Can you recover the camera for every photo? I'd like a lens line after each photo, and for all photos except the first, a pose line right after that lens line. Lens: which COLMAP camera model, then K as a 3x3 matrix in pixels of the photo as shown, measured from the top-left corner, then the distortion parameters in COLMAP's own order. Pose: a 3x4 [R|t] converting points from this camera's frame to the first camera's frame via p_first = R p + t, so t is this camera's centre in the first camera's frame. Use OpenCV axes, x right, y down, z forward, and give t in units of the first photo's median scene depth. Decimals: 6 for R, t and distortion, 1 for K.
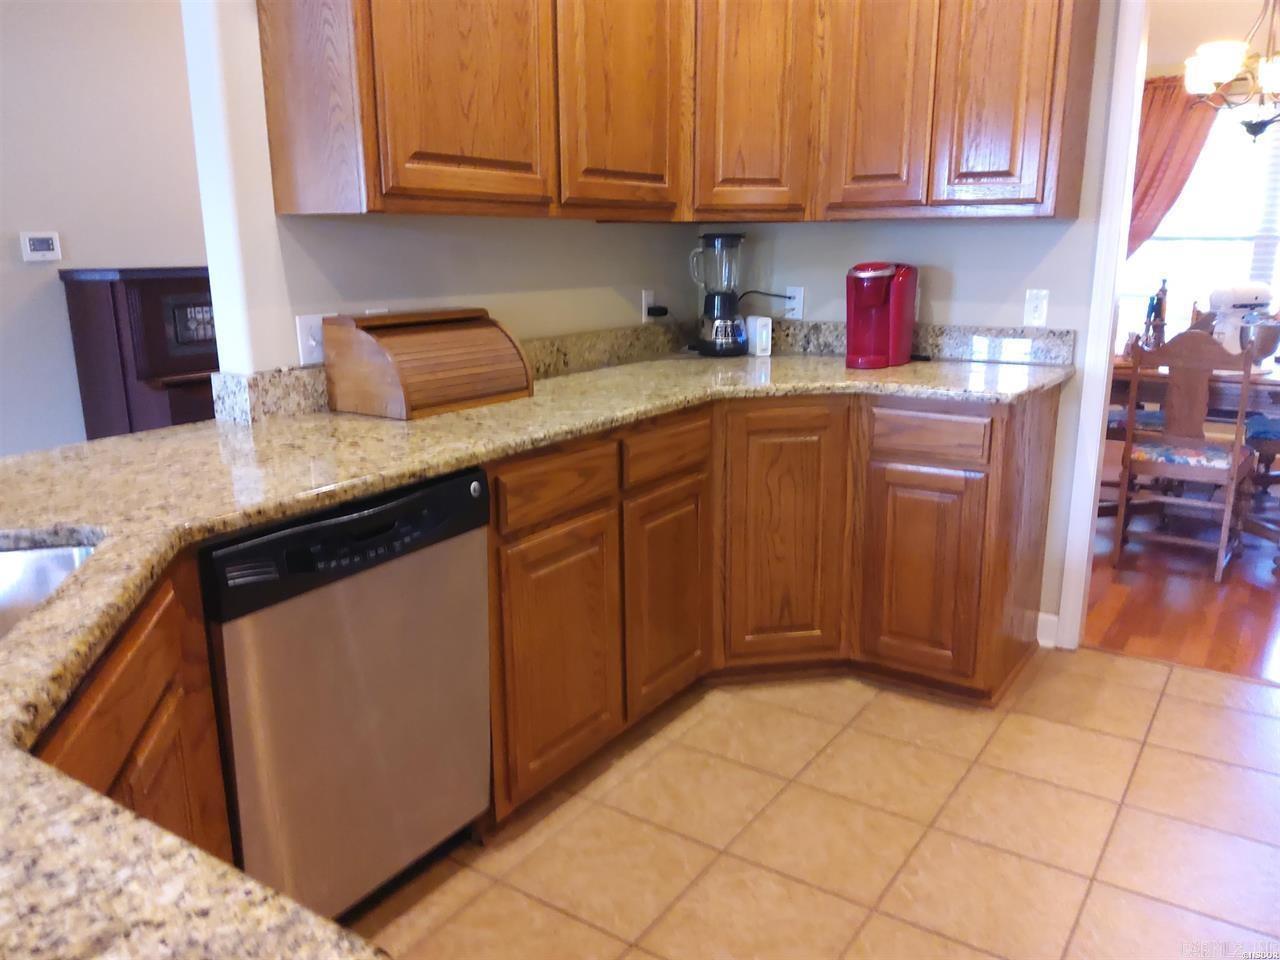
lens RADIAL K [[982.8, 0, 640.0], [0, 982.8, 480.0], [0, 0, 1]] dist [0.001741, -0.002510]
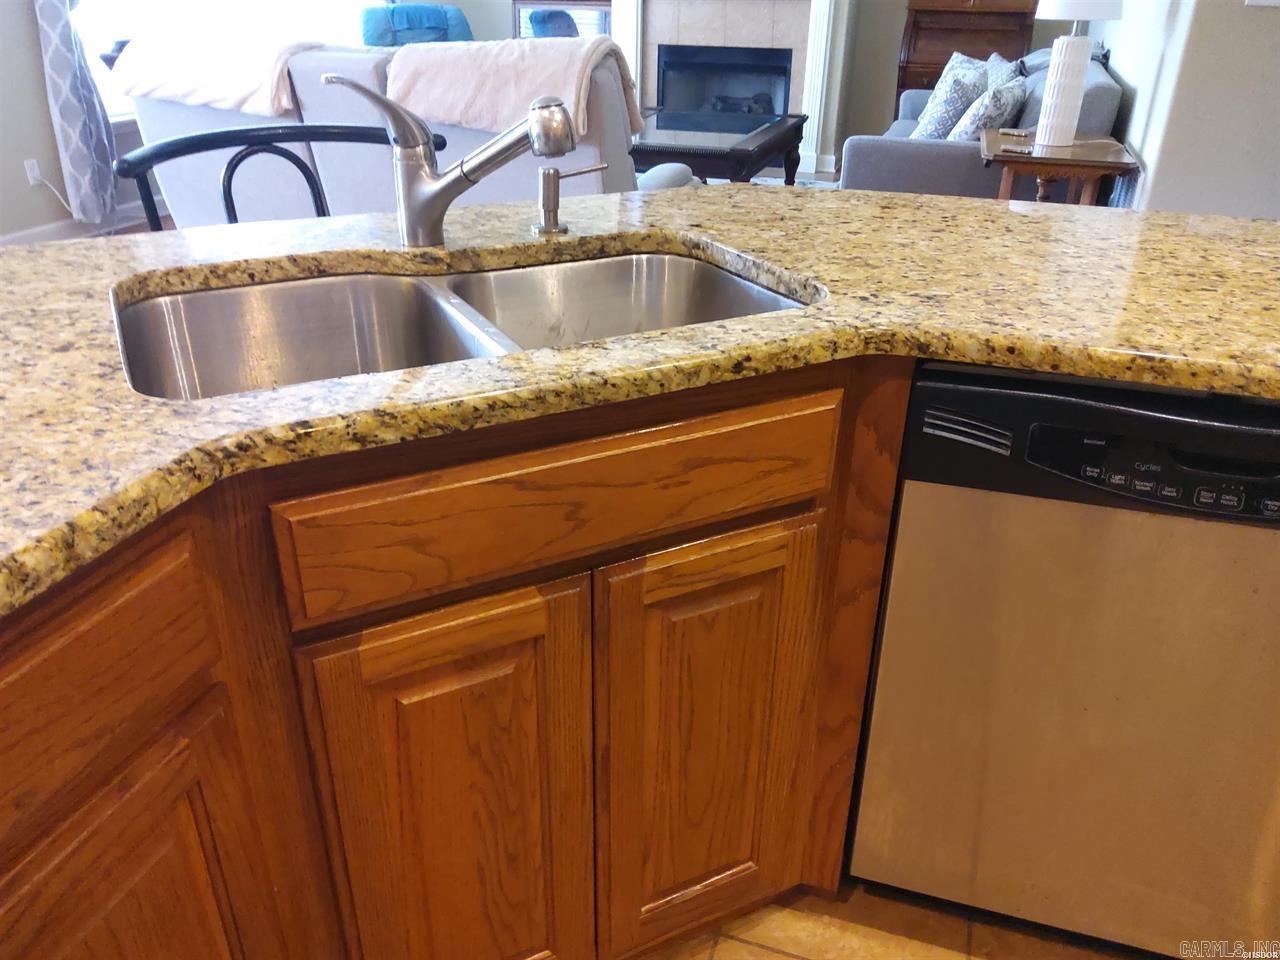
lens RADIAL K [[982.8, 0, 640.0], [0, 982.8, 480.0], [0, 0, 1]] dist [0.001741, -0.002510]
pose [[0.250527, 0.447463, -0.858495, 0.141807], [-0.239679, 0.887836, 0.392813, -0.086946], [0.937971, 0.107353, 0.329674, 0.578207]]
